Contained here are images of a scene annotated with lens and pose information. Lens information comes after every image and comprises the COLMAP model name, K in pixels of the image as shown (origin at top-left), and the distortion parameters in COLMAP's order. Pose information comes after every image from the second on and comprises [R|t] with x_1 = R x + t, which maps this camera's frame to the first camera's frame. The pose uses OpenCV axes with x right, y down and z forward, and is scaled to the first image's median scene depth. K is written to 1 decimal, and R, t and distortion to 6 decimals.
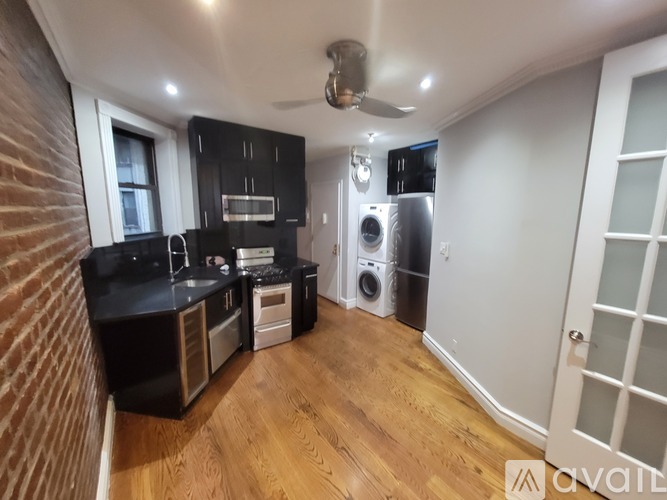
lens RADIAL K [[266.2, 0, 333.4], [0, 266.2, 250.9], [0, 0, 1]] dist [0.001798, 0.000239]
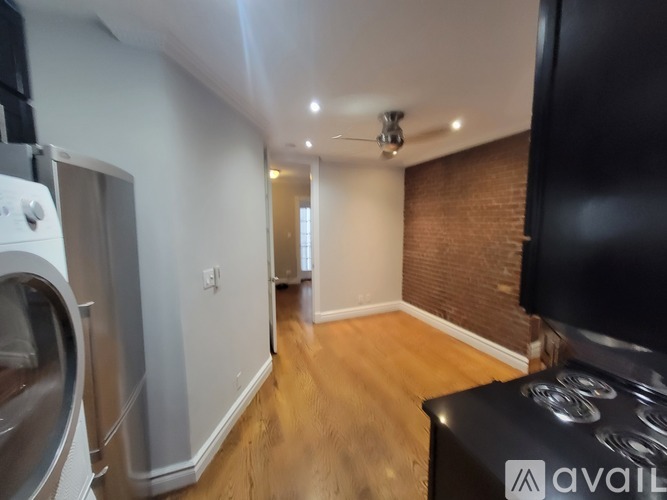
lens RADIAL K [[266.2, 0, 330.6], [0, 266.2, 249.1], [0, 0, 1]] dist [0.001798, 0.000239]
pose [[-0.965197, -0.020014, 0.260757, -0.041206], [0.047363, 0.967203, 0.249551, -0.251839], [-0.257199, 0.253216, -0.932593, 1.614277]]
